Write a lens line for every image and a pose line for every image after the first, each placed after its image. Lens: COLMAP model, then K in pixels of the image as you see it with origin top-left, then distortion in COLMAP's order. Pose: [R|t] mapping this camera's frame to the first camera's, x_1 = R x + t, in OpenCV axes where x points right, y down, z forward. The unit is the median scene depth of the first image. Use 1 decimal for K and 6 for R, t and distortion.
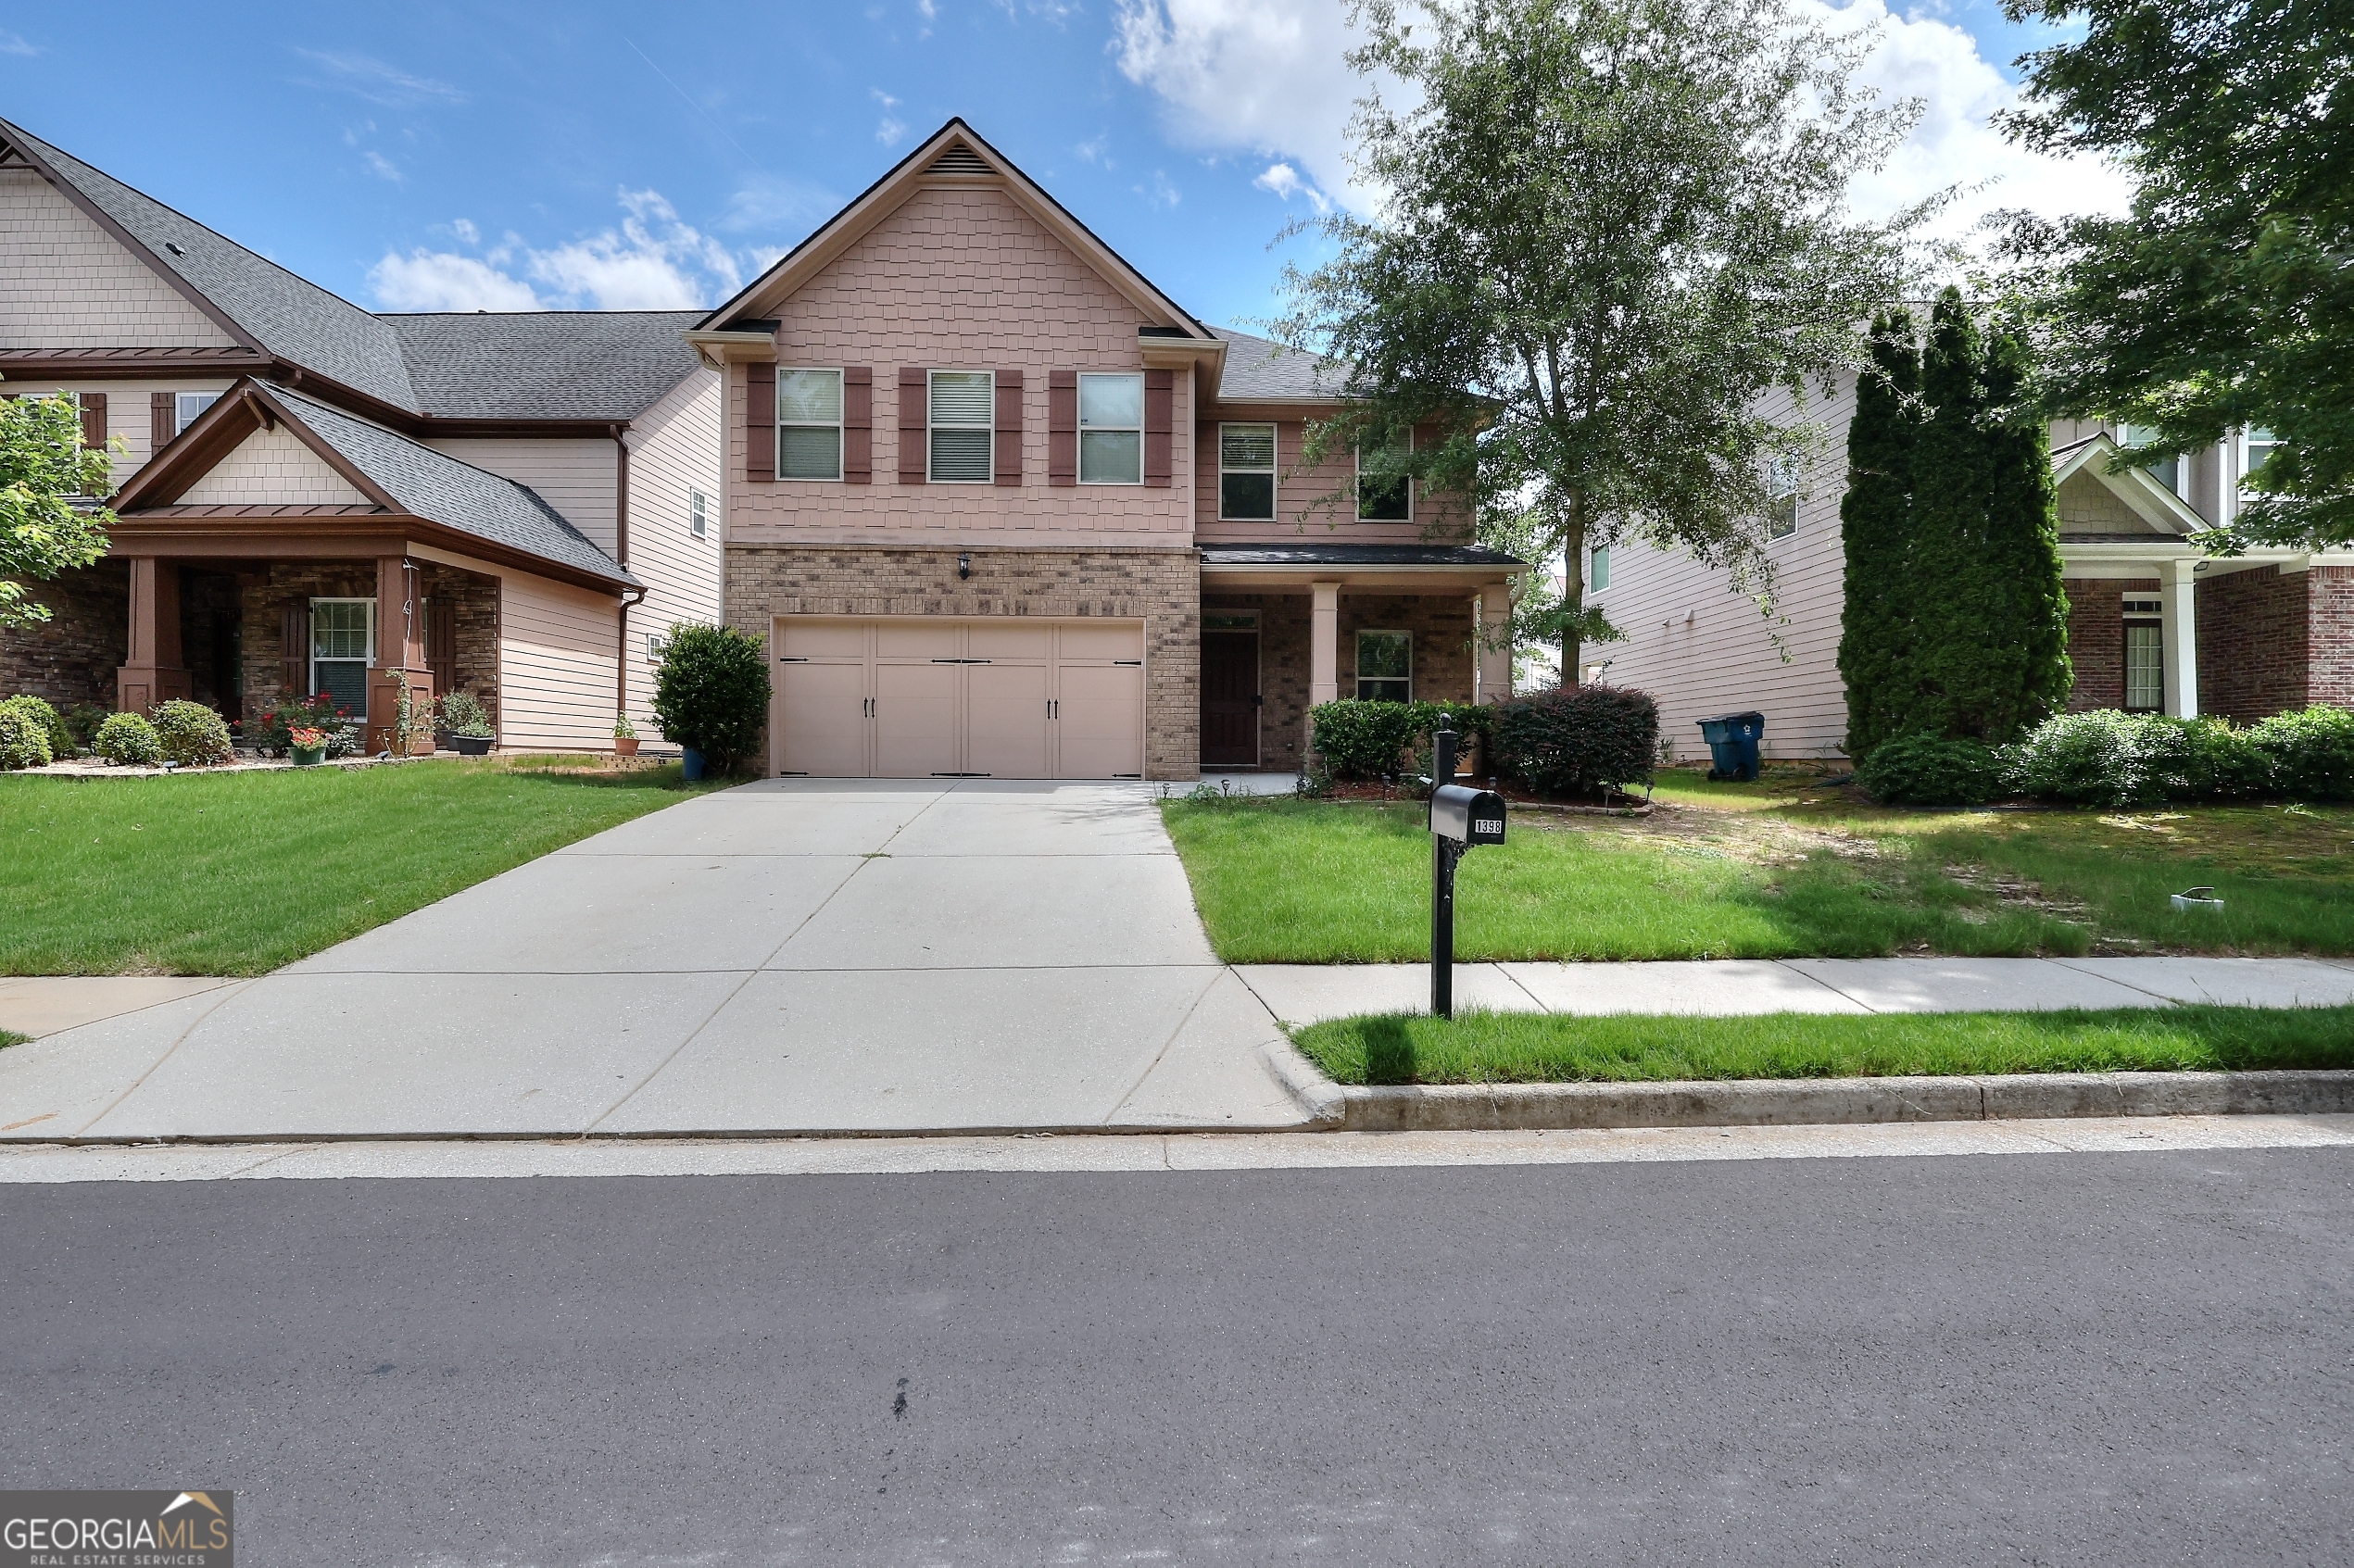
lens RADIAL K [[1080.7, 0, 1173.0], [0, 1080.7, 781.2], [0, 0, 1]] dist [-0.008493, 0.002094]
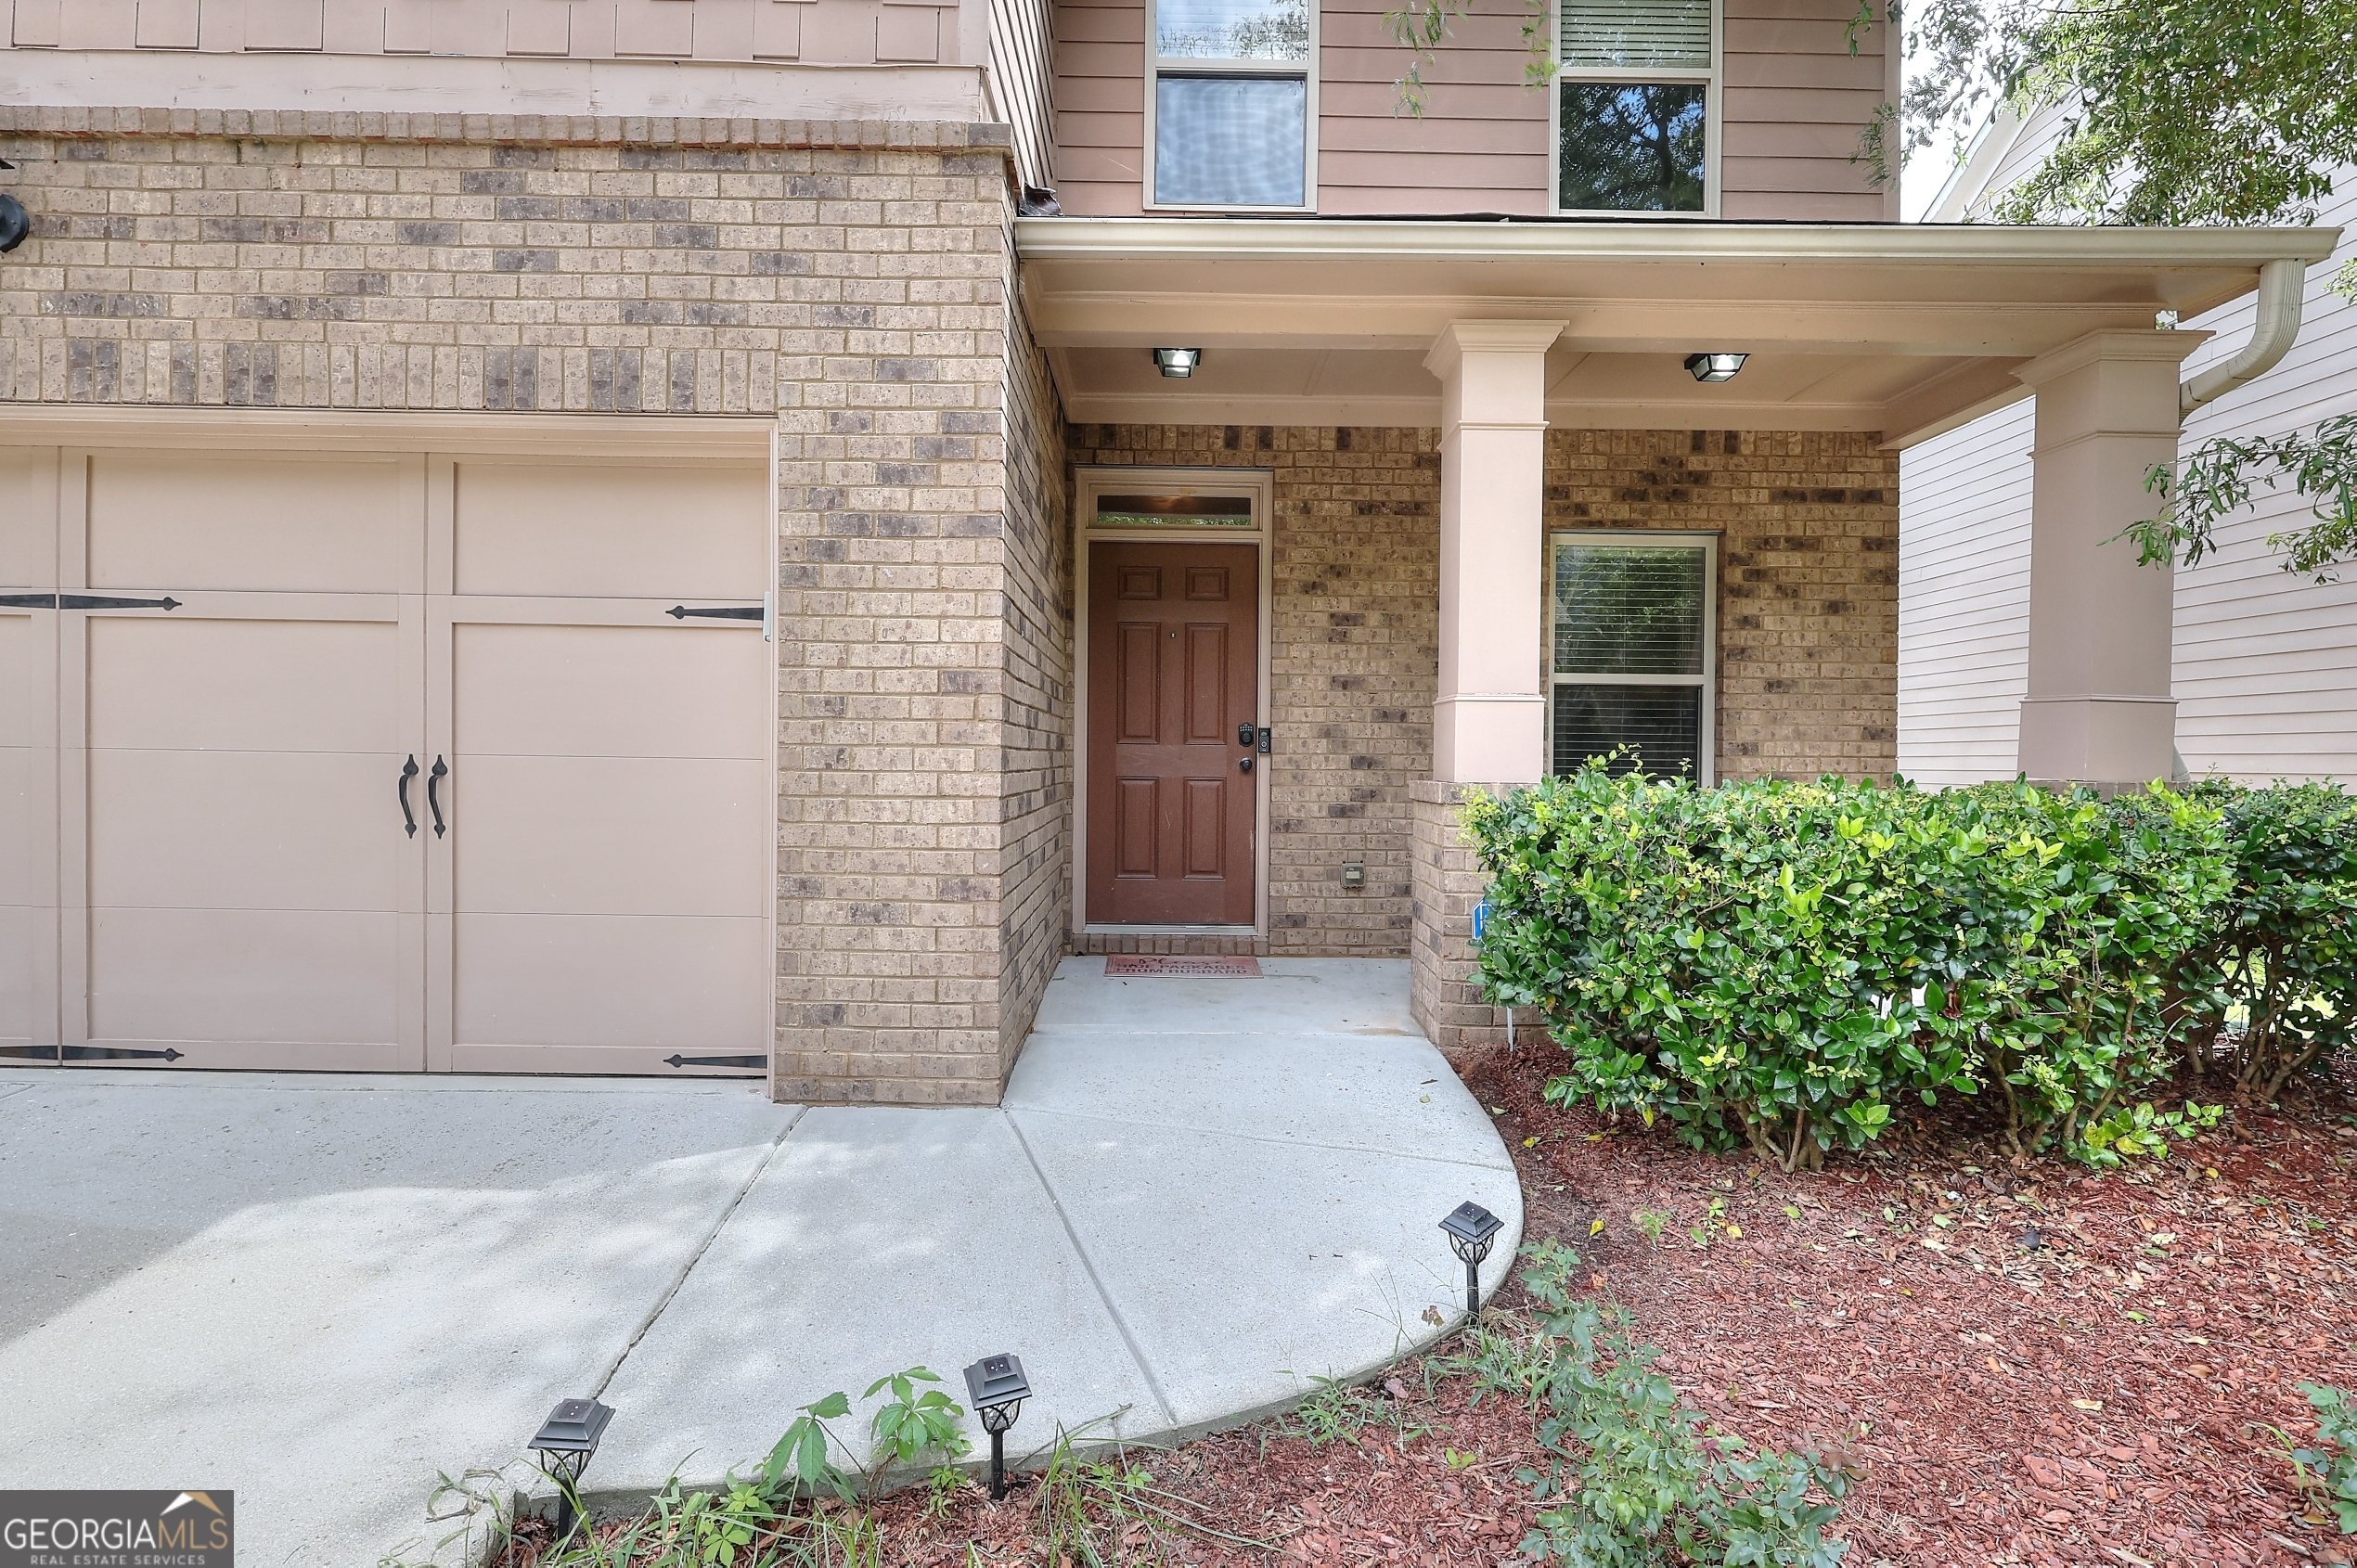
lens RADIAL K [[1082.1, 0, 1183.8], [0, 1082.1, 775.4], [0, 0, 1]] dist [-0.008493, 0.002094]
pose [[0.999900, 0.008085, -0.011600, 0.068073], [-0.008037, 0.999959, 0.004164, -0.074806], [0.011633, -0.004070, 0.999924, 0.762455]]
